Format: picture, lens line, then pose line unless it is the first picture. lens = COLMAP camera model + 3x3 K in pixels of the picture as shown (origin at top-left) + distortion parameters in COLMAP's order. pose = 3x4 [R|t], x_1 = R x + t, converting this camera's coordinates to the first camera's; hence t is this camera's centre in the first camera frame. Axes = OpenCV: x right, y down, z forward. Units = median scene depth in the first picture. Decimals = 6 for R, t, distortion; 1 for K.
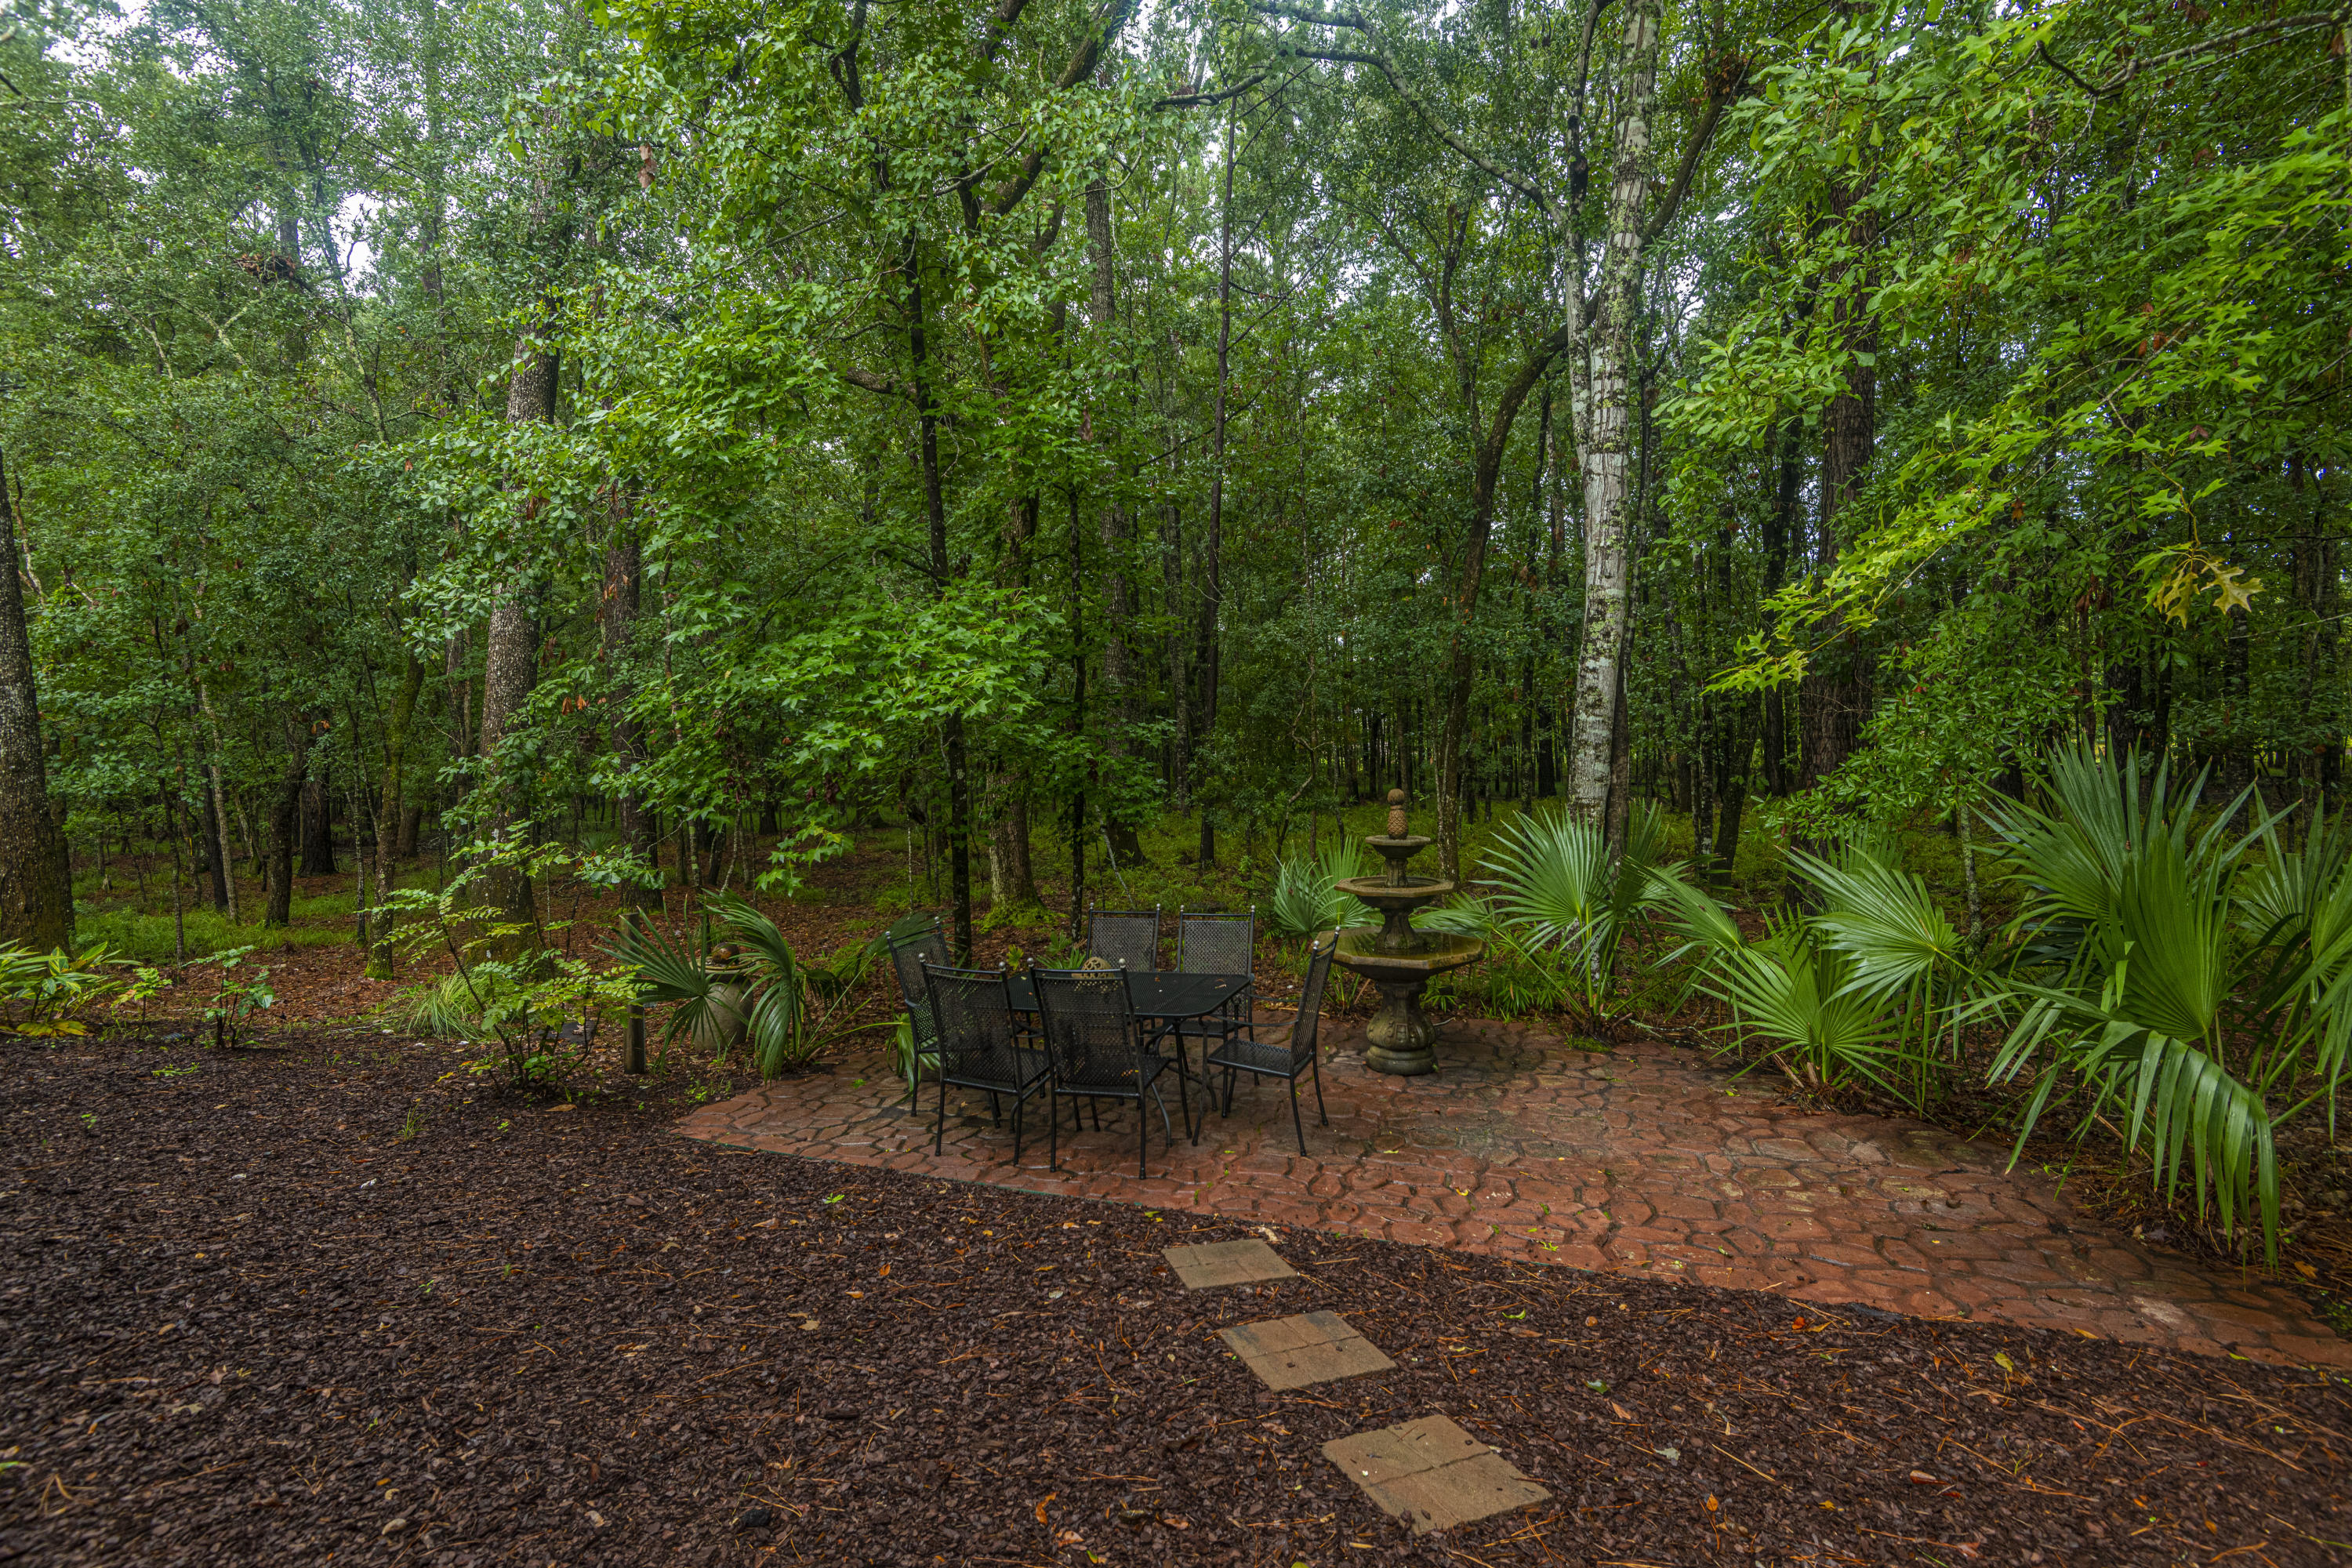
lens RADIAL K [[1042.0, 0, 1178.1], [0, 1042.0, 792.4], [0, 0, 1]] dist [0.004533, -0.001848]
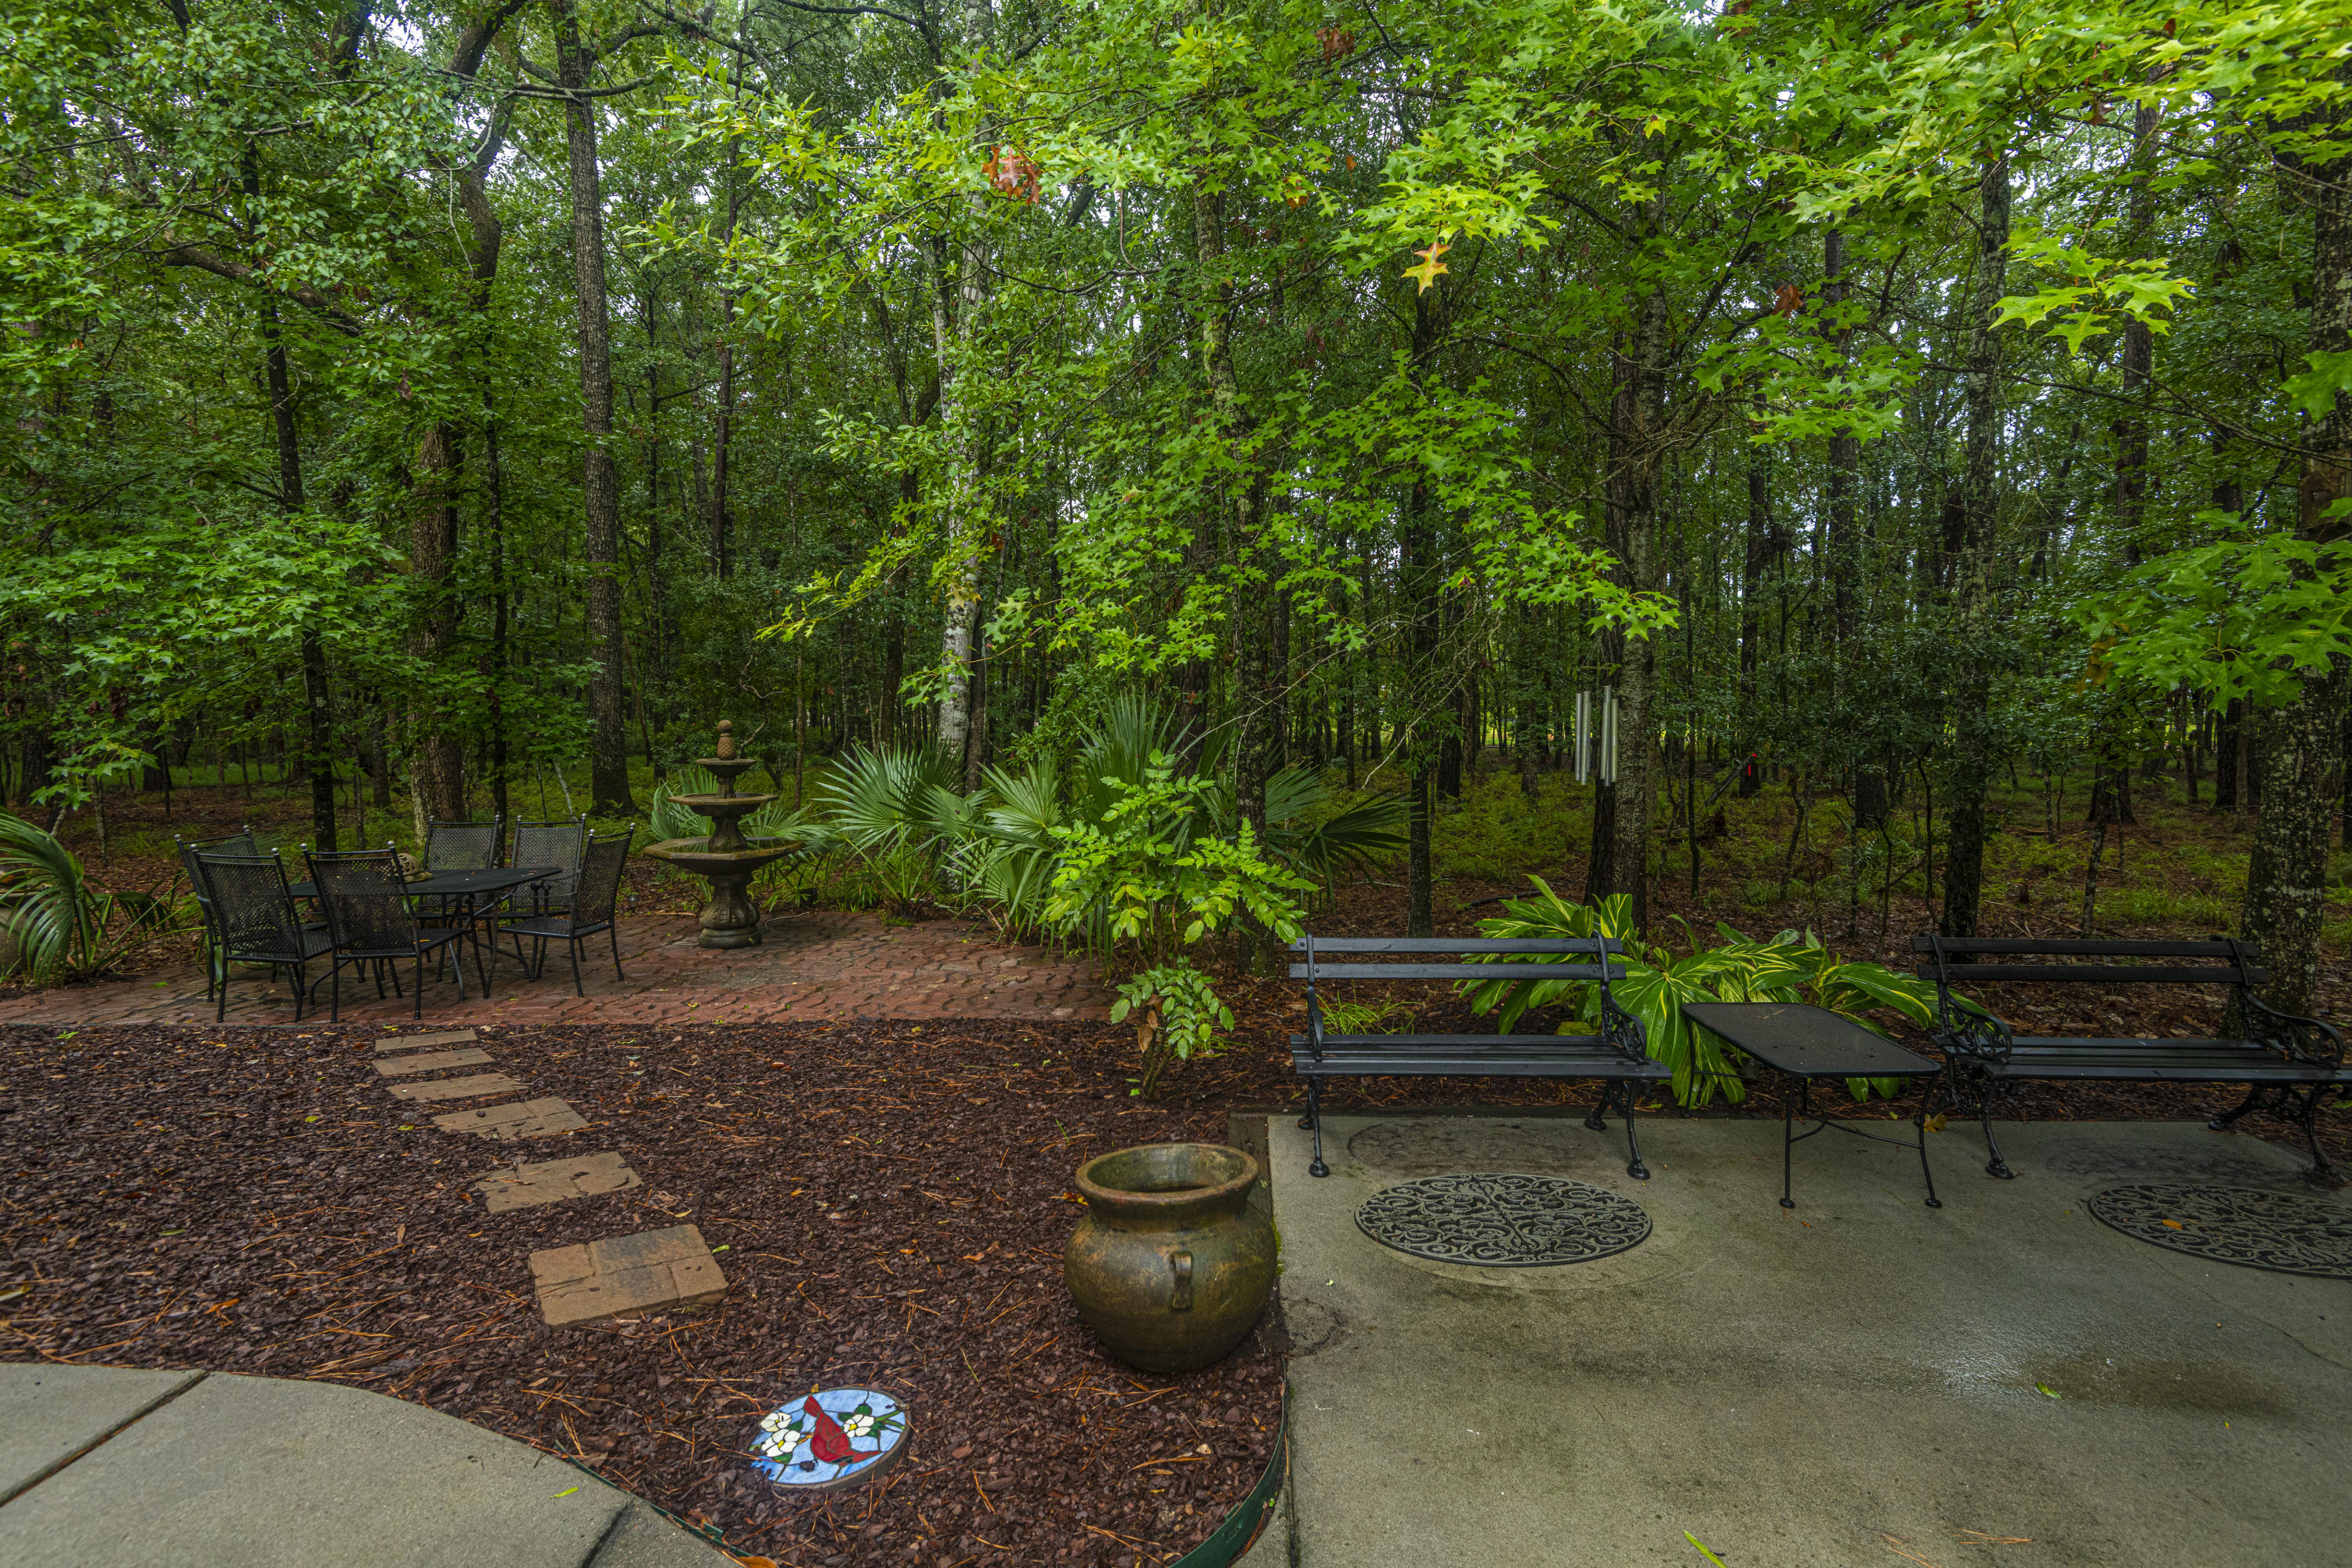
lens RADIAL K [[1042.0, 0, 1177.1], [0, 1042.0, 785.9], [0, 0, 1]] dist [0.004533, -0.001848]
pose [[0.925753, 0.003793, 0.378111, 0.246789], [-0.013372, 0.999653, 0.022712, 0.041630], [-0.377893, -0.026082, 0.925482, -0.357938]]
